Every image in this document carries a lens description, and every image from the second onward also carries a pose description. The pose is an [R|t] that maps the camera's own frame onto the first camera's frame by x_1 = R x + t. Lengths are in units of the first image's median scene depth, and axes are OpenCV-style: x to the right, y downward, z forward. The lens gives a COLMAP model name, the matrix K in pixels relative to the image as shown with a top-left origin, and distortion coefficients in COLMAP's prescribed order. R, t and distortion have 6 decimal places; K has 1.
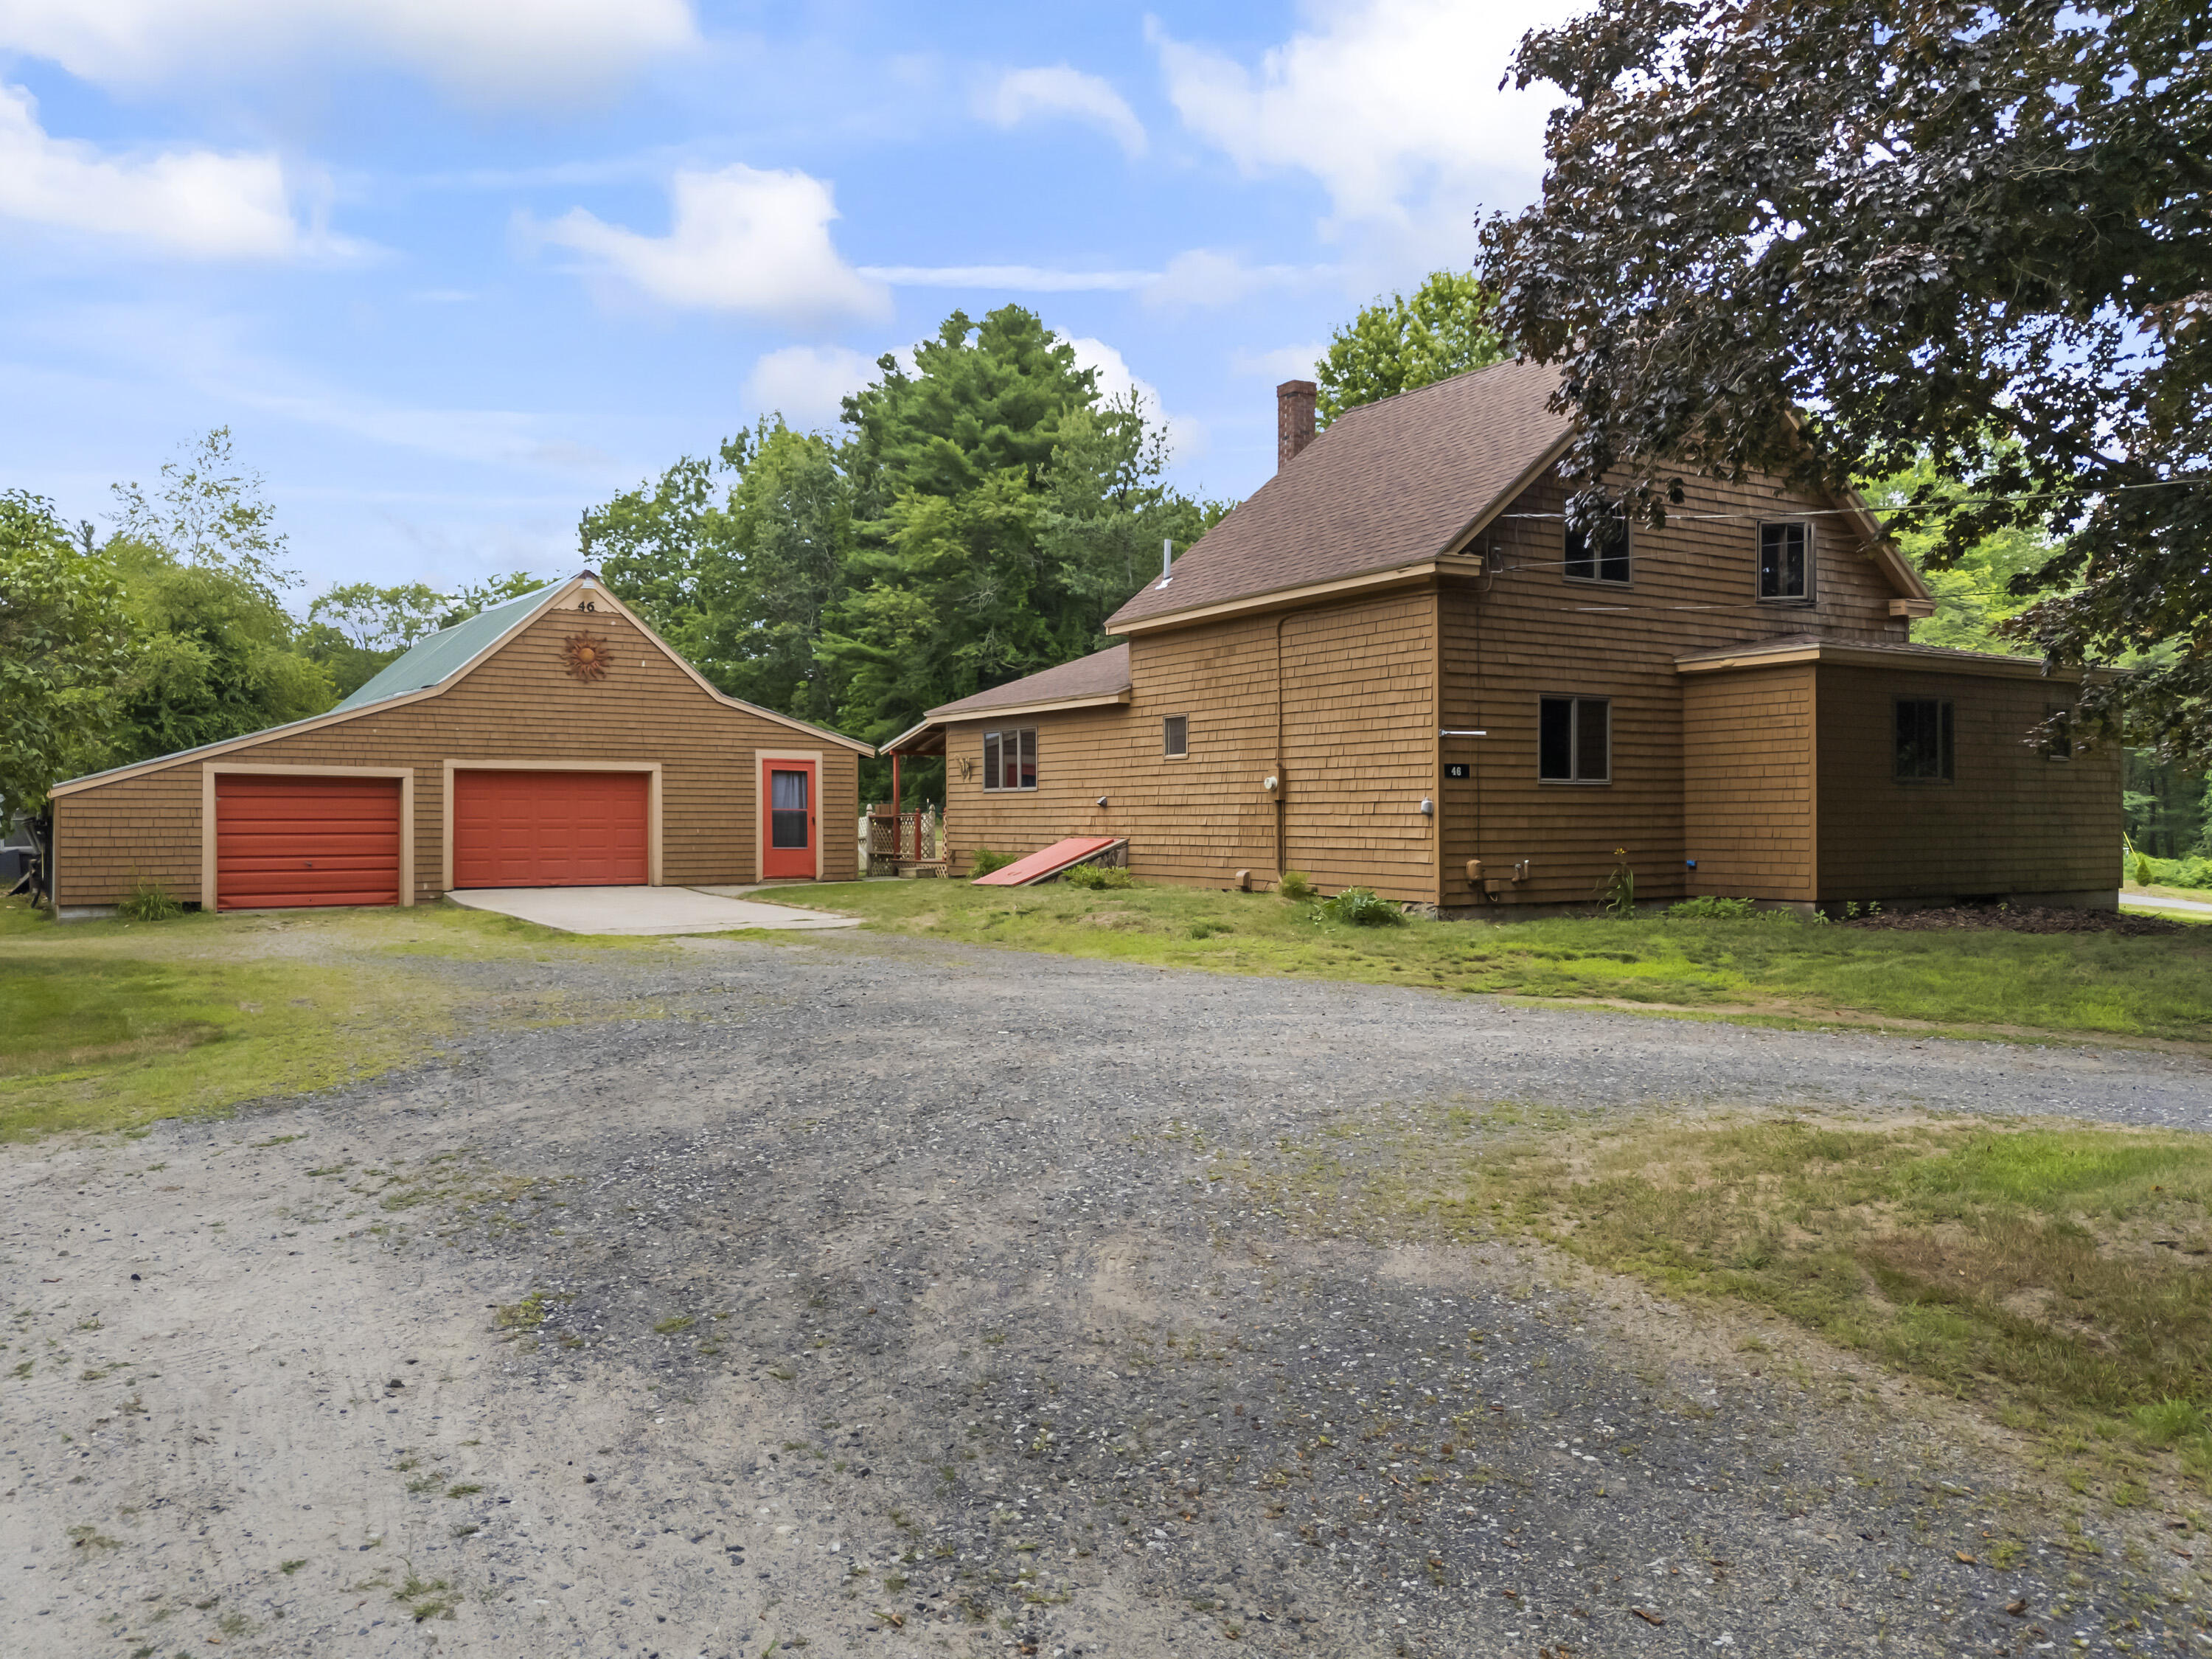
lens RADIAL K [[1628.1, 0, 1106.0], [0, 1628.1, 829.5], [0, 0, 1]] dist [0.077058, -0.061455]
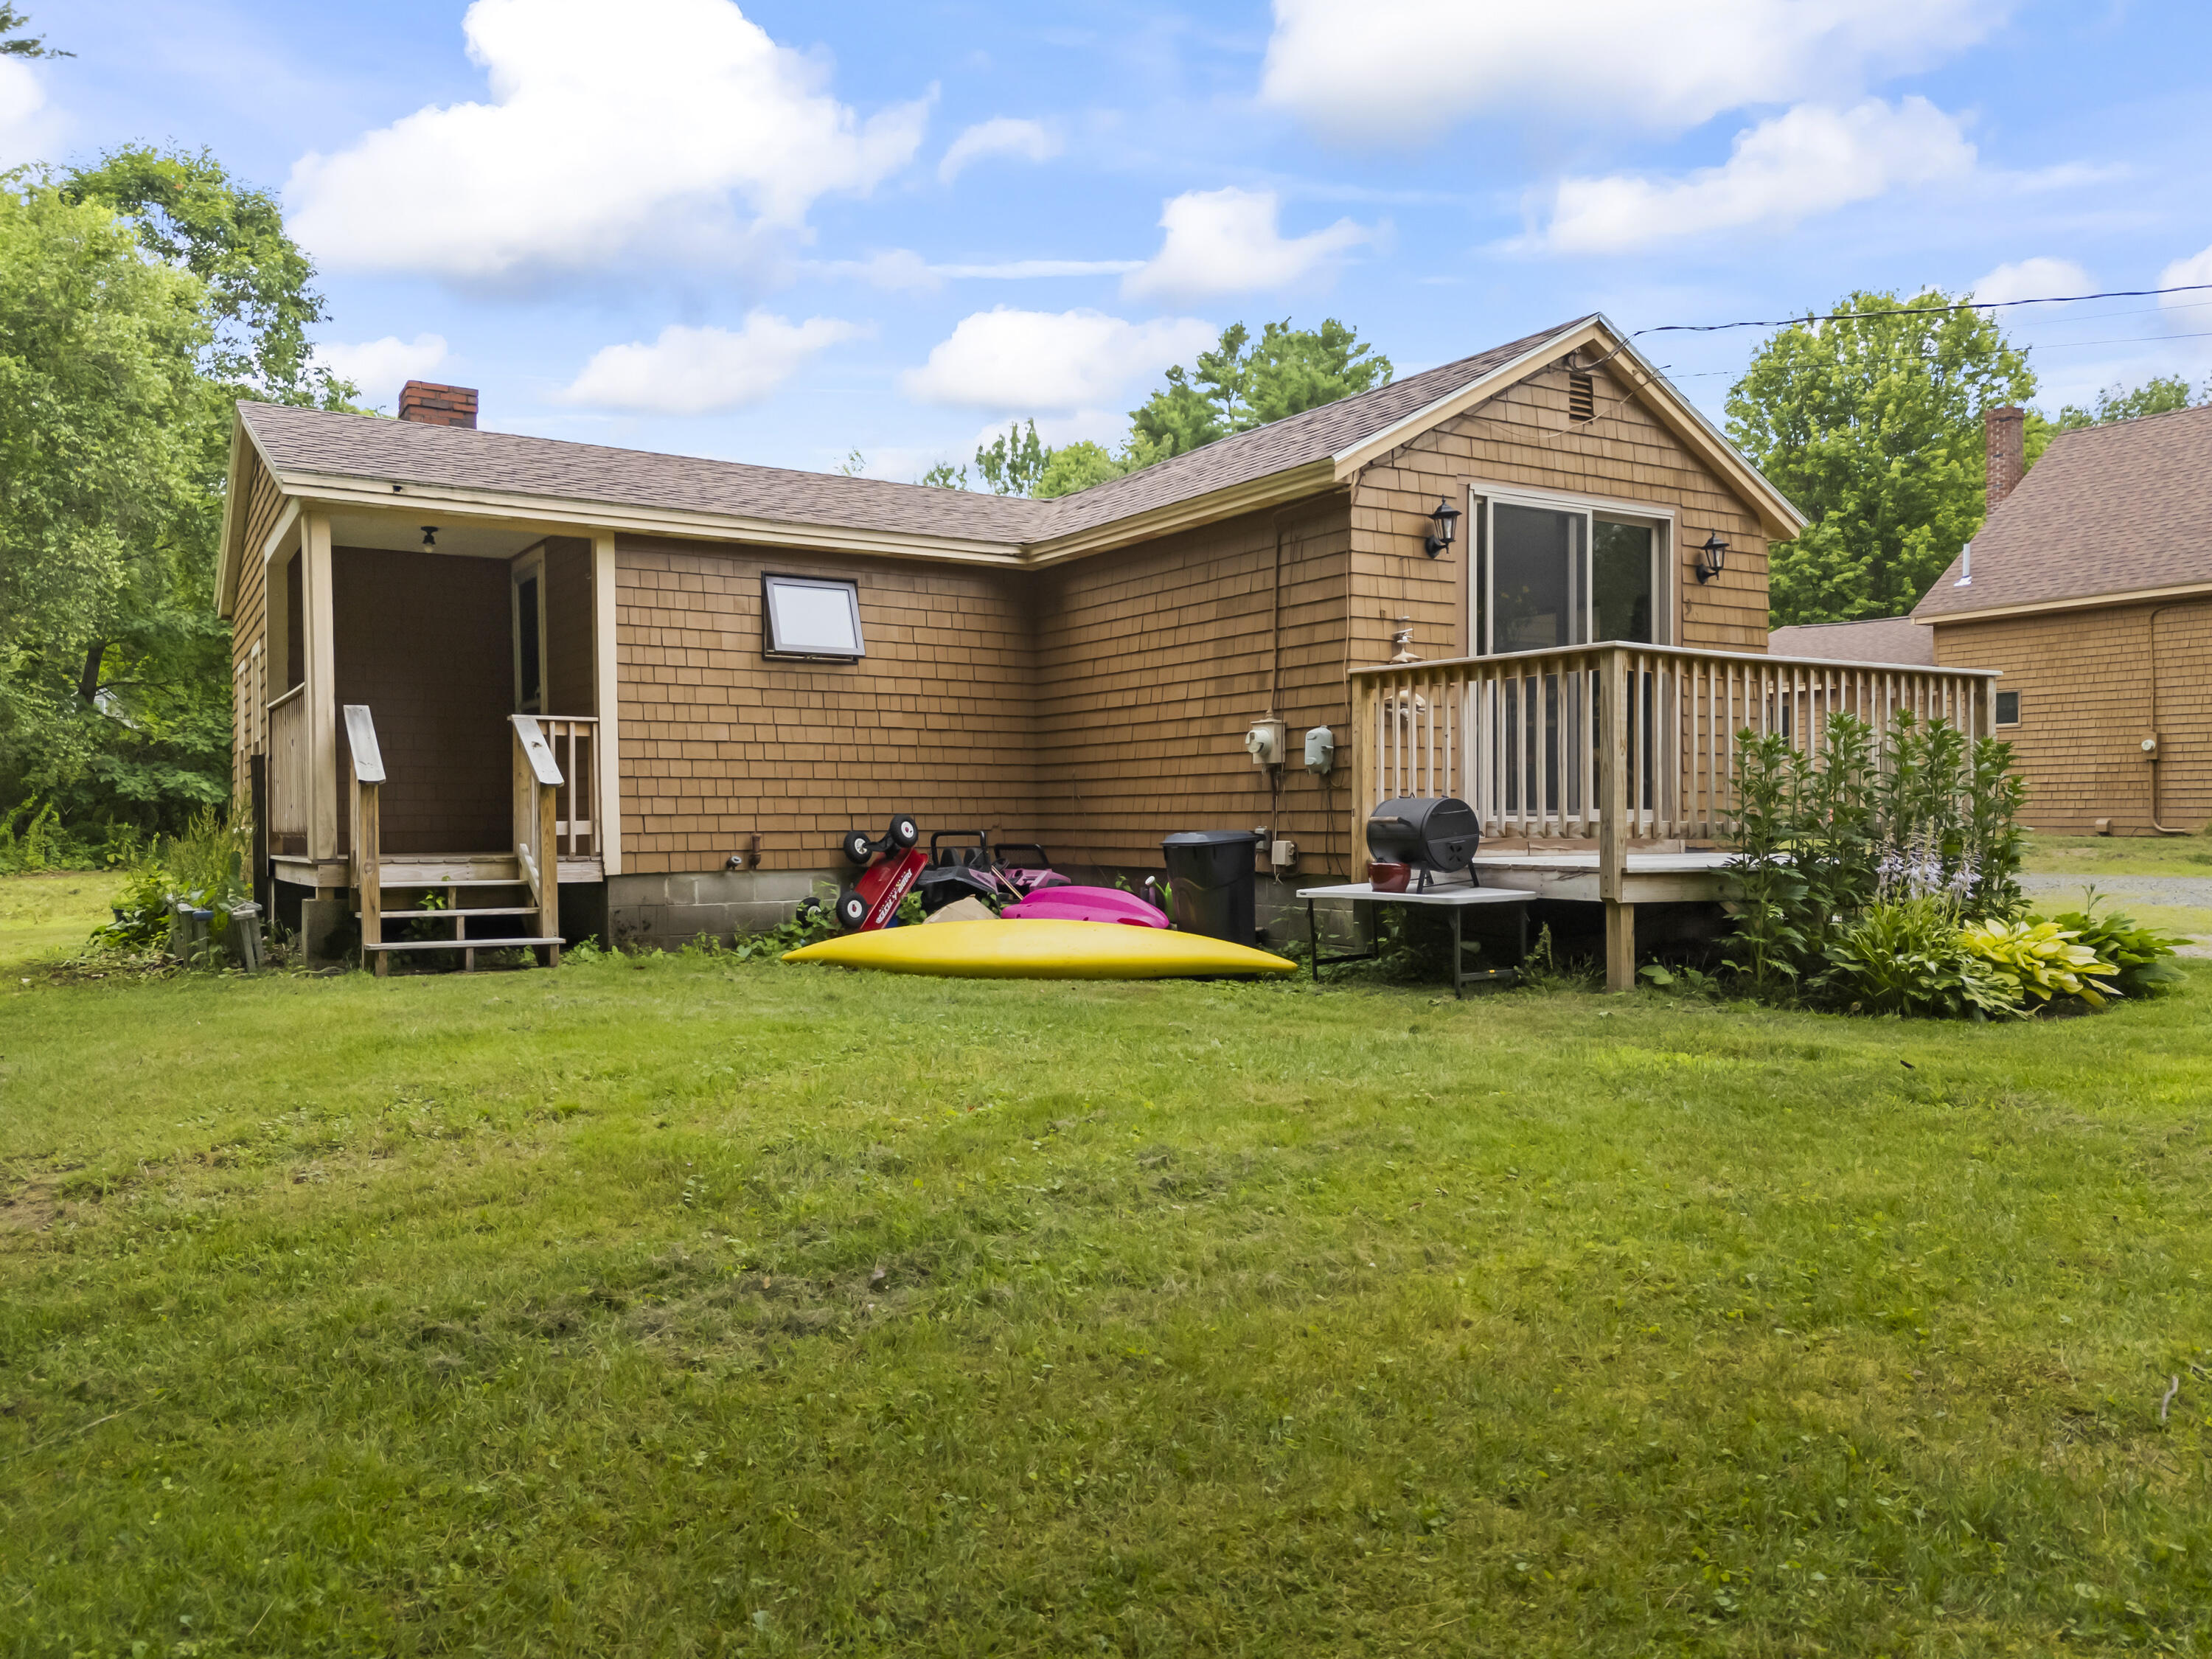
lens RADIAL K [[1647.0, 0, 1104.7], [0, 1647.0, 839.4], [0, 0, 1]] dist [0.047509, -0.028053]
pose [[0.999553, -0.004289, -0.029587, -0.553505], [0.004467, 0.999972, 0.005956, 0.026490], [0.029560, -0.006086, 0.999544, -0.228653]]
